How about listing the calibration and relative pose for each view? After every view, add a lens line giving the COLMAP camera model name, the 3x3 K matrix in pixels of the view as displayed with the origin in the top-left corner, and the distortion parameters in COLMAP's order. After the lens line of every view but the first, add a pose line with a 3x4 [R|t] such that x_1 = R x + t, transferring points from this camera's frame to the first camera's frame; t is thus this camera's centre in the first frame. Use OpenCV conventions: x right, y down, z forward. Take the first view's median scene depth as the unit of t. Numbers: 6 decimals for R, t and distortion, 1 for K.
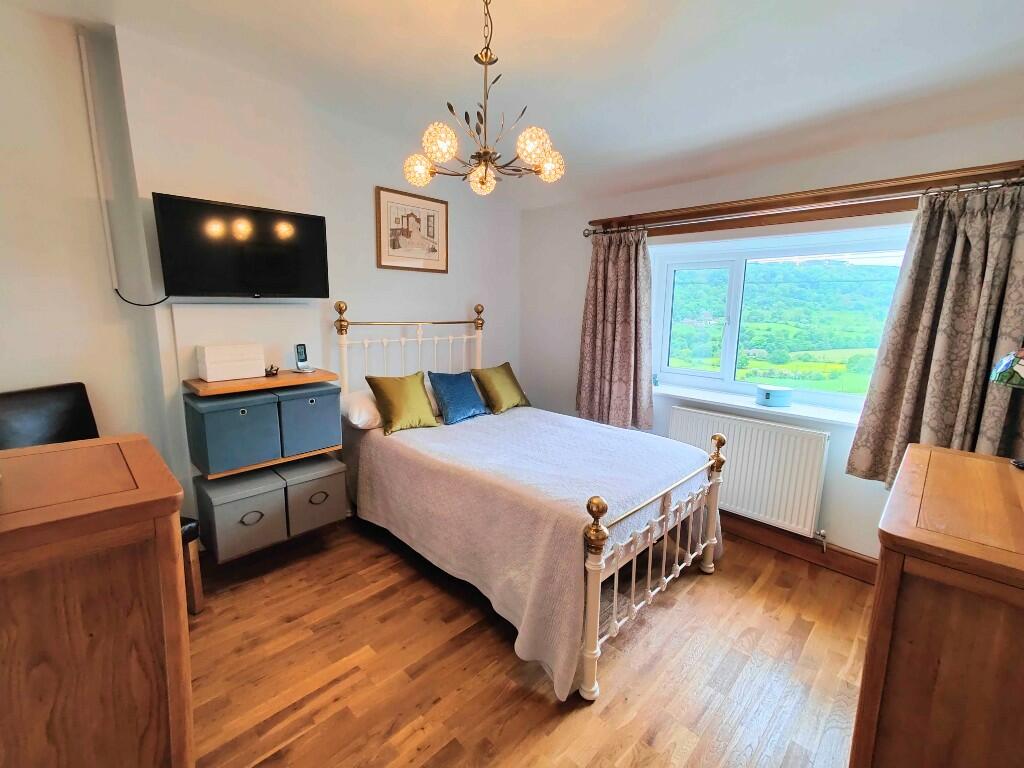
lens RADIAL K [[449.8, 0, 510.4], [0, 449.8, 381.0], [0, 0, 1]] dist [0.006676, -0.000030]
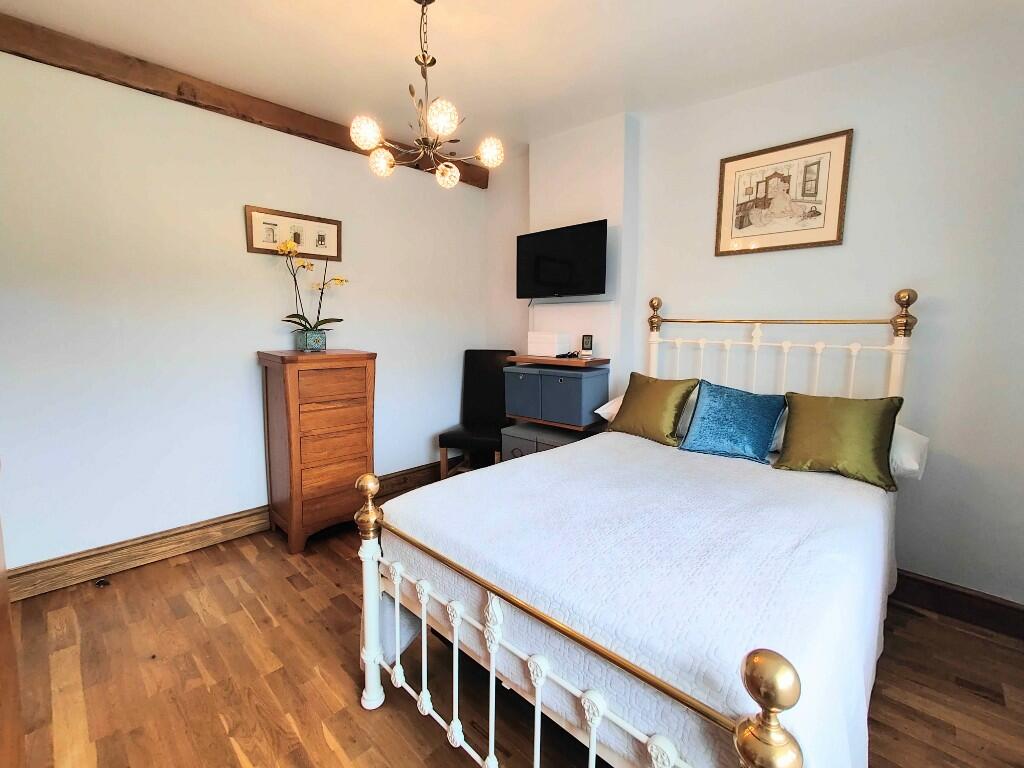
lens RADIAL K [[452.8, 0, 512.7], [0, 452.8, 380.1], [0, 0, 1]] dist [0.006001, 0.000304]
pose [[0.011828, 0.097886, -0.995127, 0.562673], [-0.183840, 0.978446, 0.094060, -0.033312], [0.982885, 0.181831, 0.029568, 0.634131]]
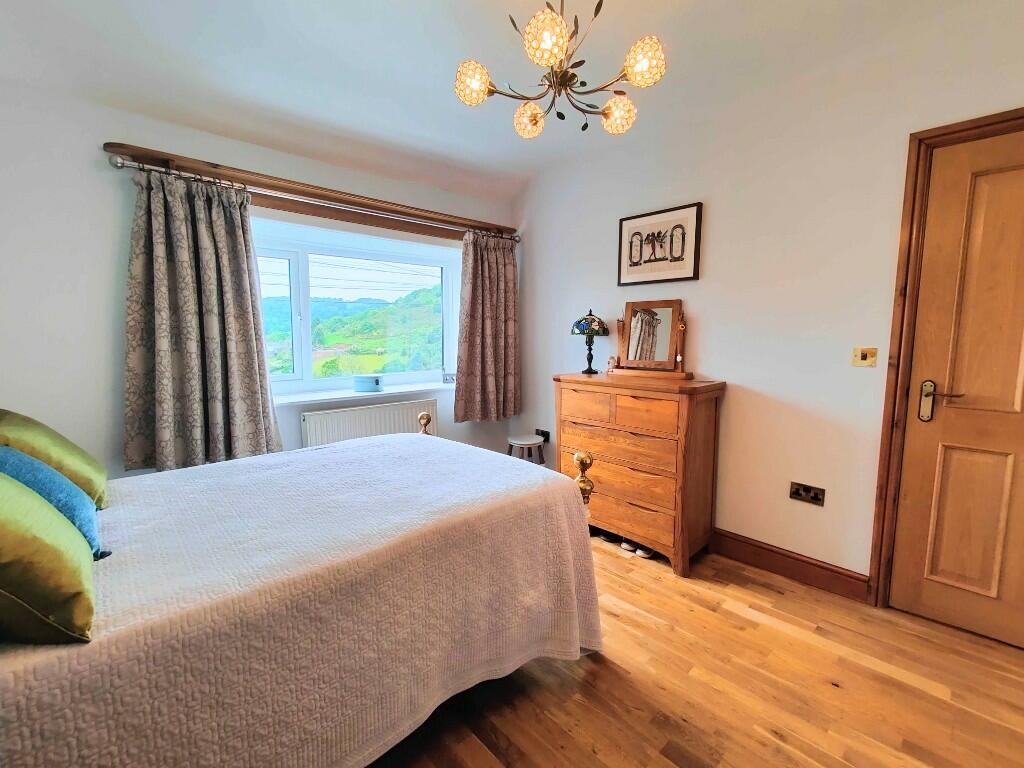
lens RADIAL K [[452.8, 0, 512.7], [0, 452.8, 380.1], [0, 0, 1]] dist [0.006001, 0.000304]
pose [[0.038393, -0.113777, 0.992764, -0.463756], [0.173913, 0.979095, 0.105484, -0.029250], [-0.984012, 0.168604, 0.057378, 0.554451]]
